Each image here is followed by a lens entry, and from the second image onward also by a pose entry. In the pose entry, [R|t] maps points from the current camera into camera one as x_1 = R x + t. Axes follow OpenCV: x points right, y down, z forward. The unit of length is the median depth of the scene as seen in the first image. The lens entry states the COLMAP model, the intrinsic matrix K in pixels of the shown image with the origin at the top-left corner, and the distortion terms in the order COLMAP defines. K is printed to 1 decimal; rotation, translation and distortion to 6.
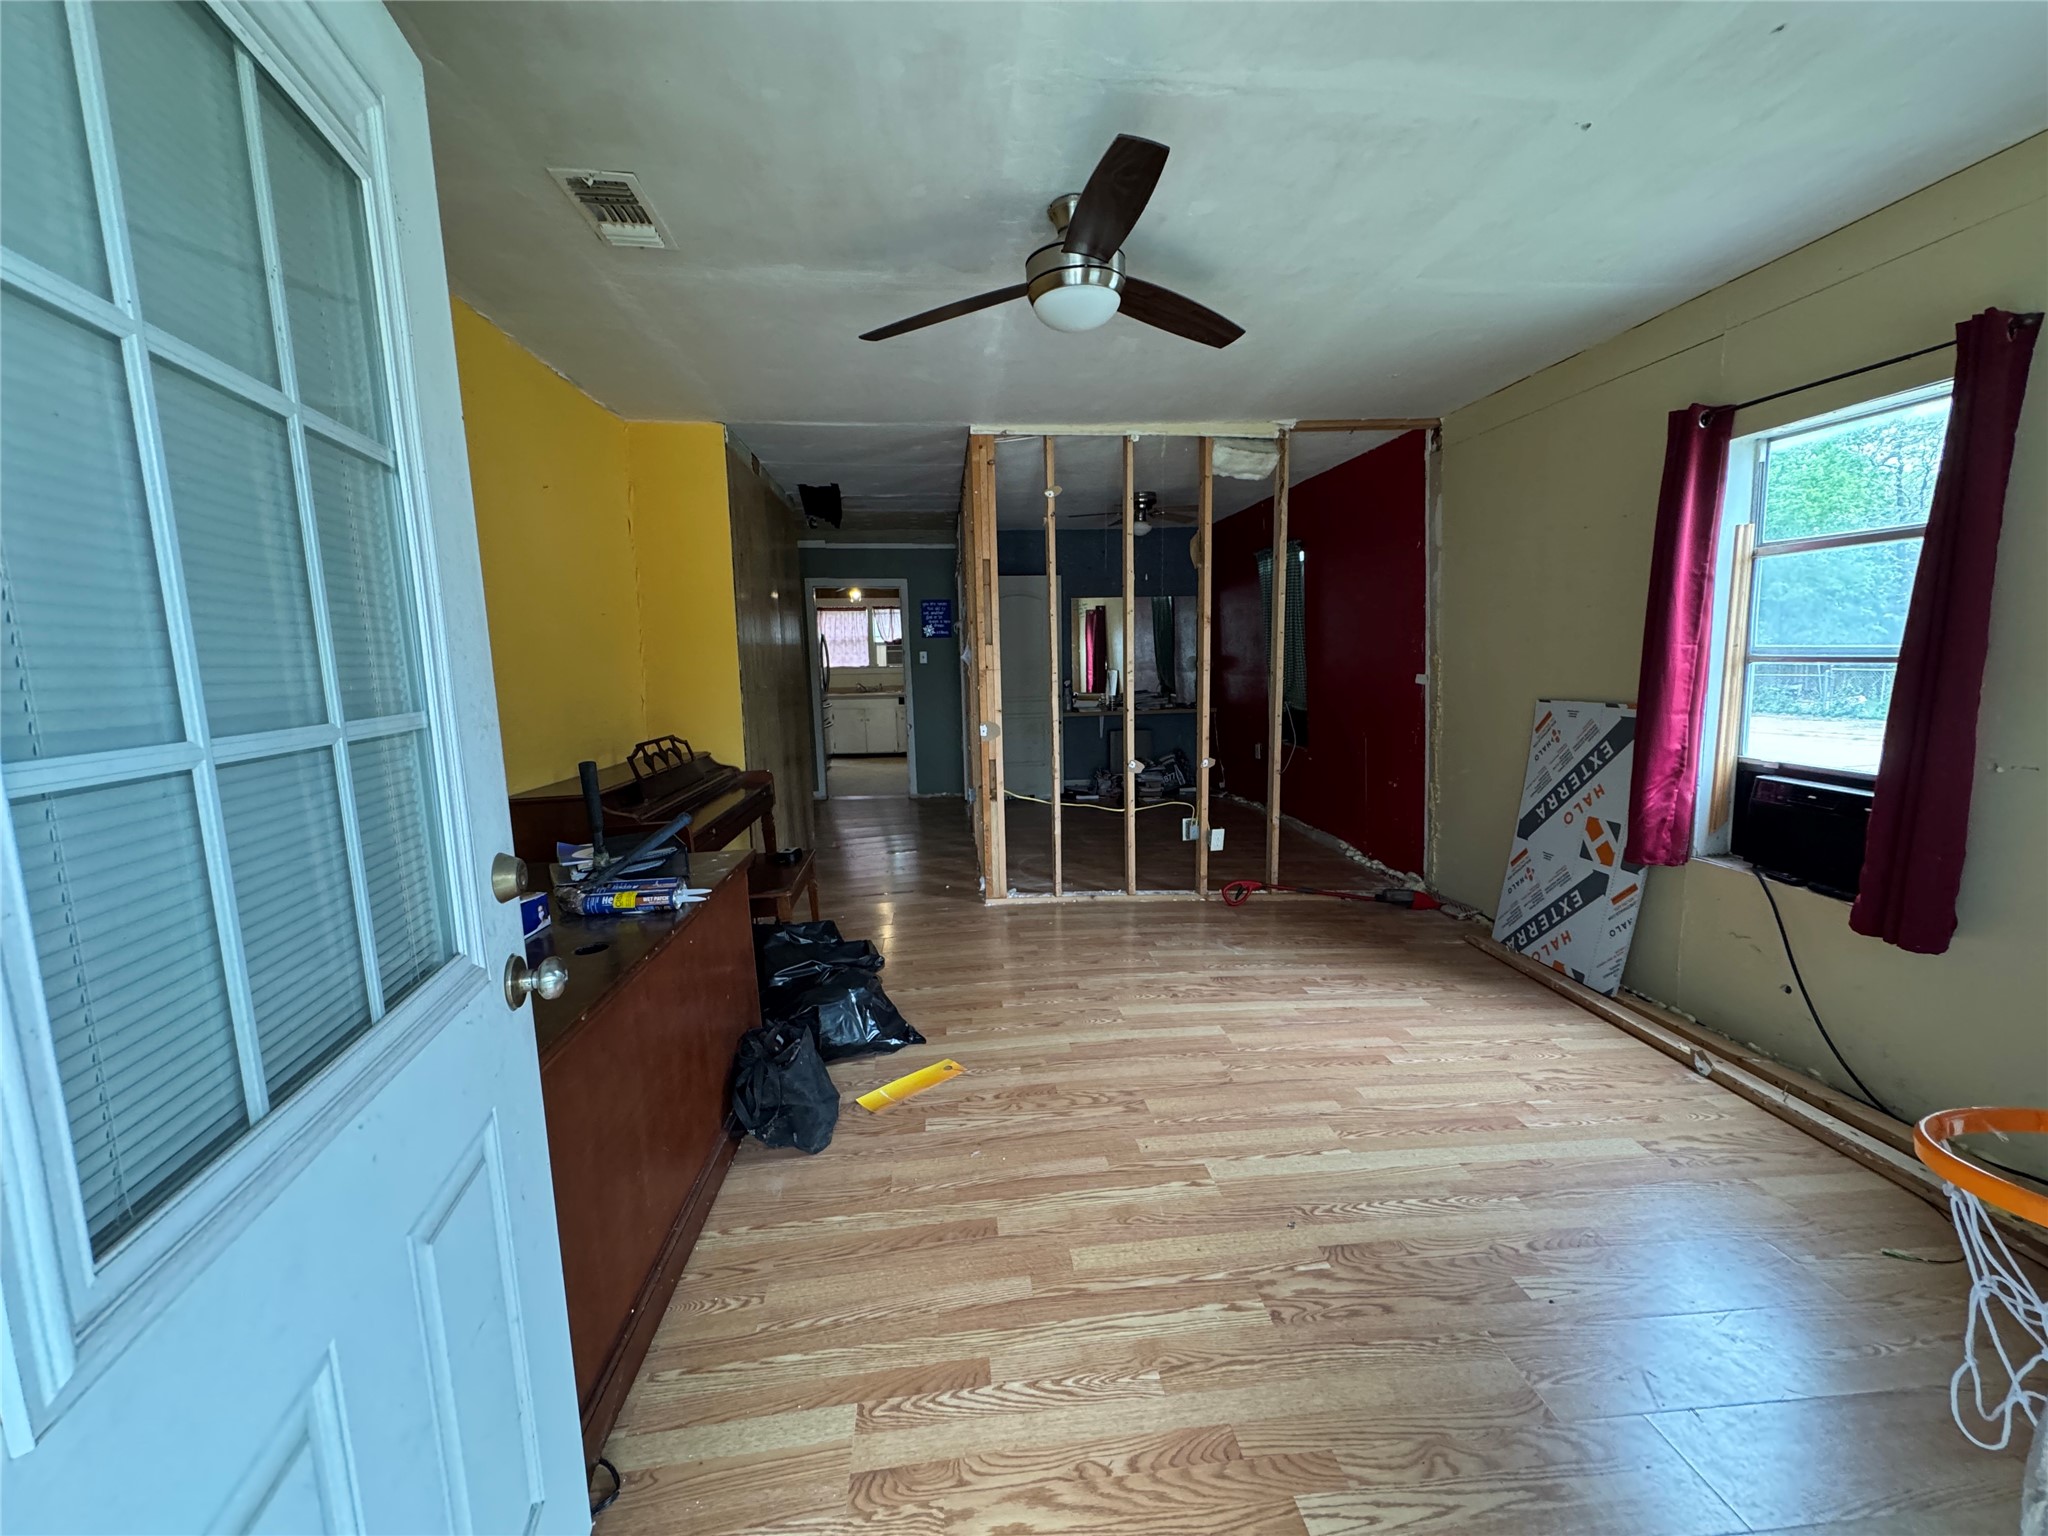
lens RADIAL K [[822.5, 0, 1024.0], [0, 822.5, 768.0], [0, 0, 1]] dist [0.000031, 0.000036]
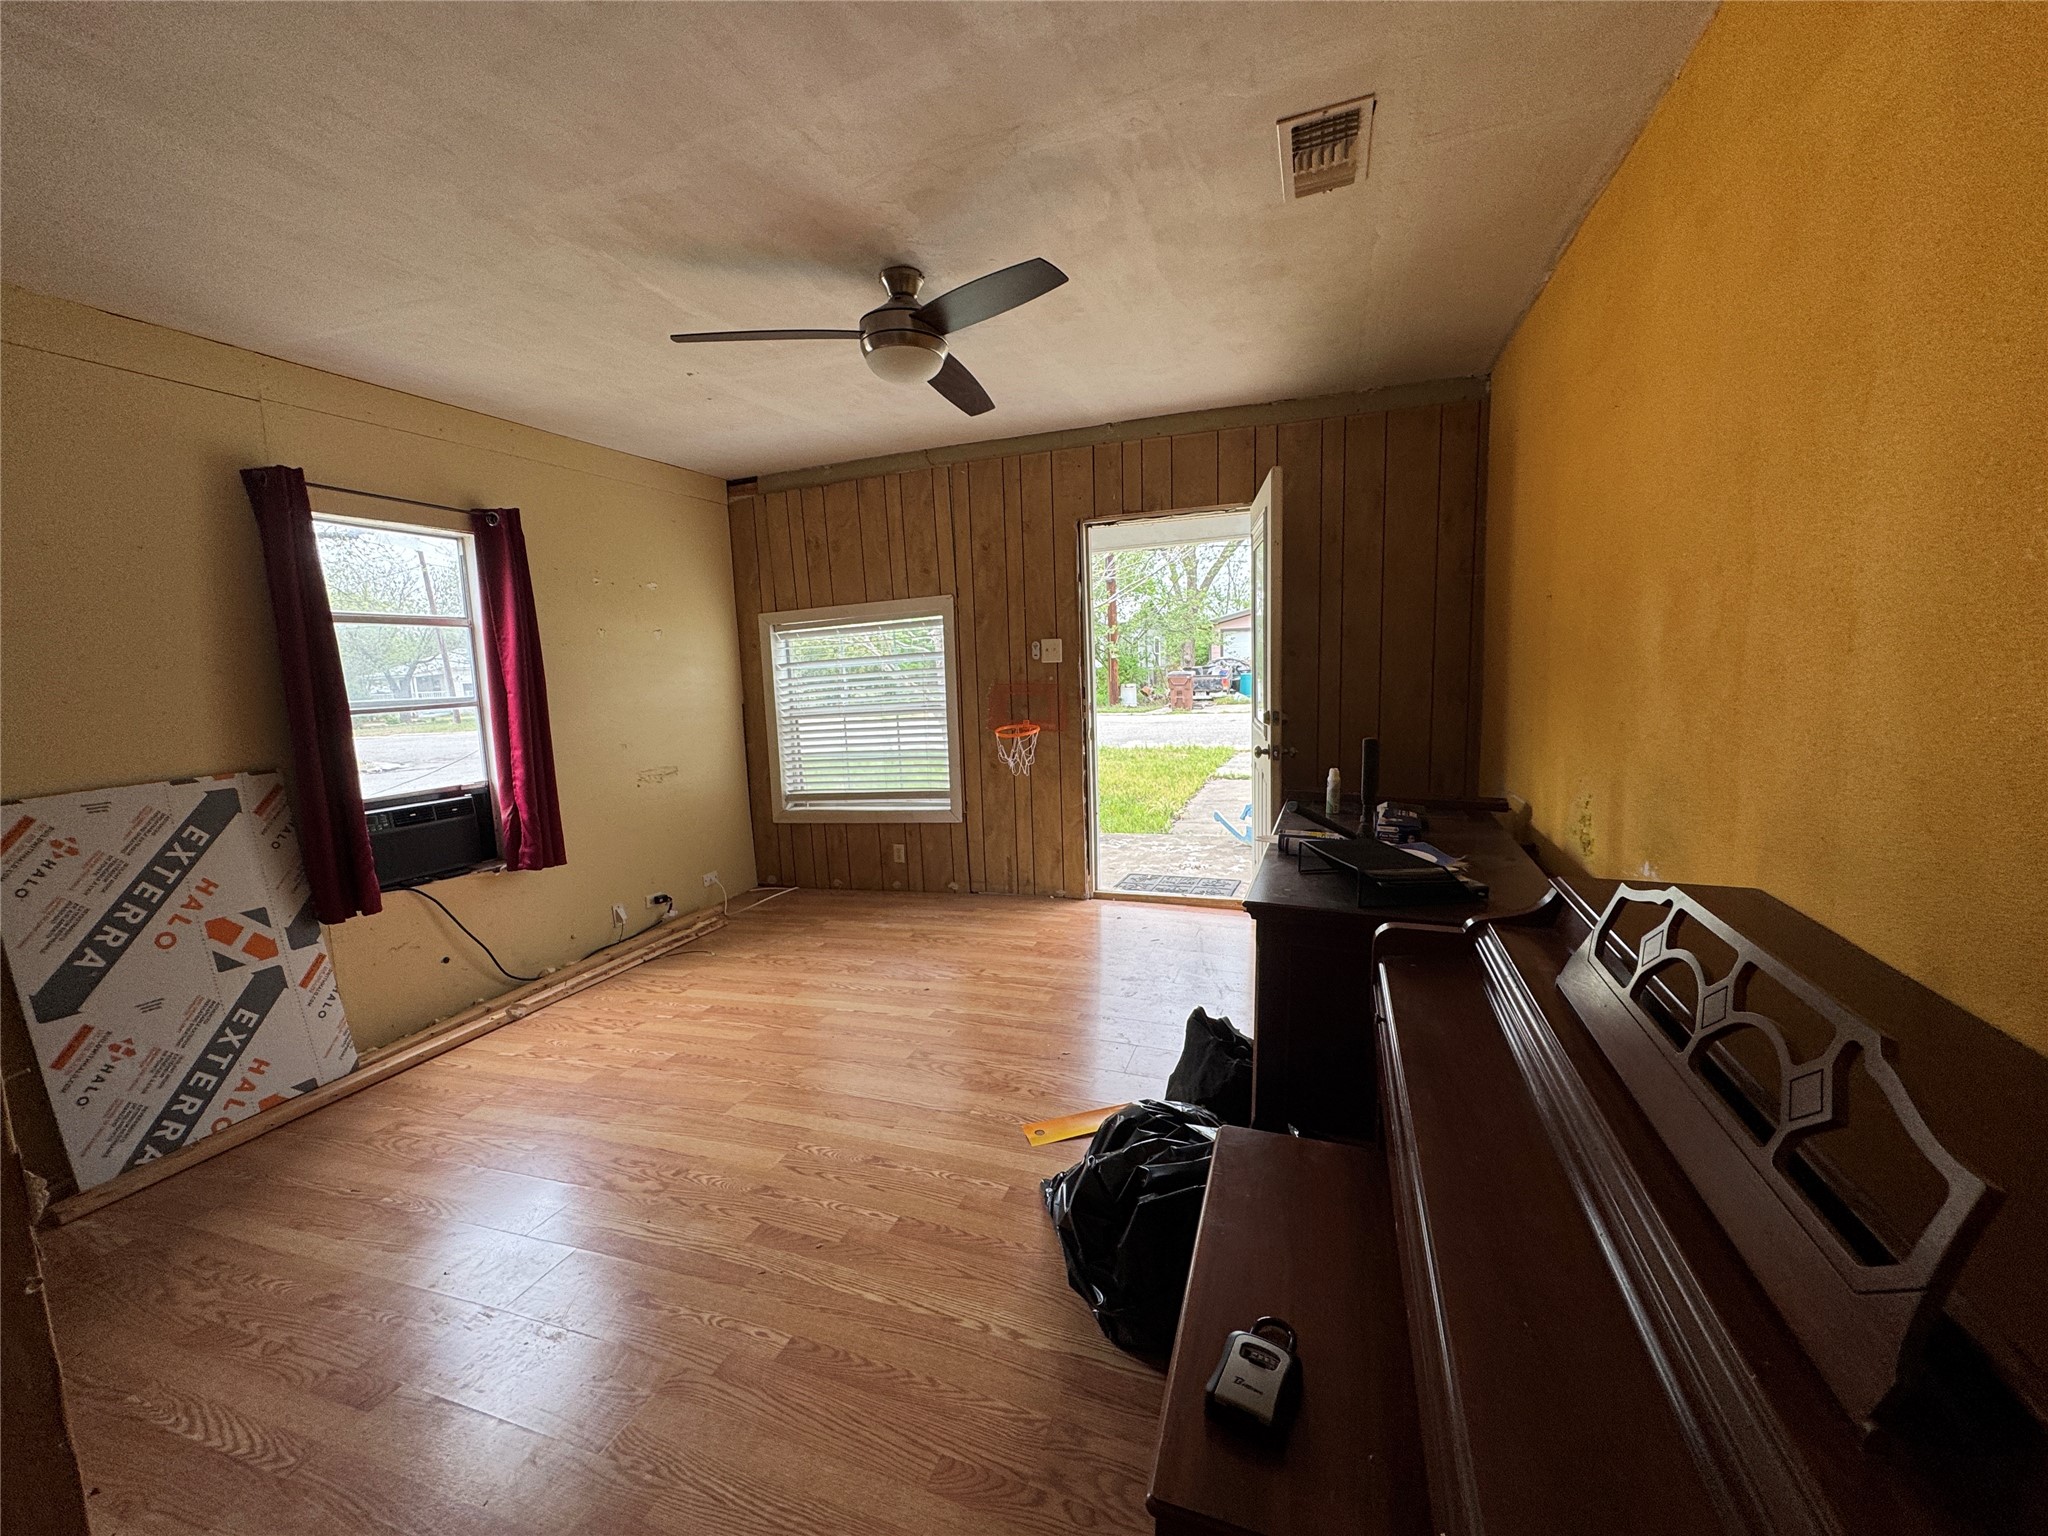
lens RADIAL K [[822.5, 0, 1024.0], [0, 822.5, 768.0], [0, 0, 1]] dist [0.000031, 0.000036]
pose [[-0.898240, 0.005383, 0.439472, -0.367298], [0.122565, 0.963325, 0.238711, -0.175439], [-0.422069, 0.268284, -0.865957, 1.310374]]
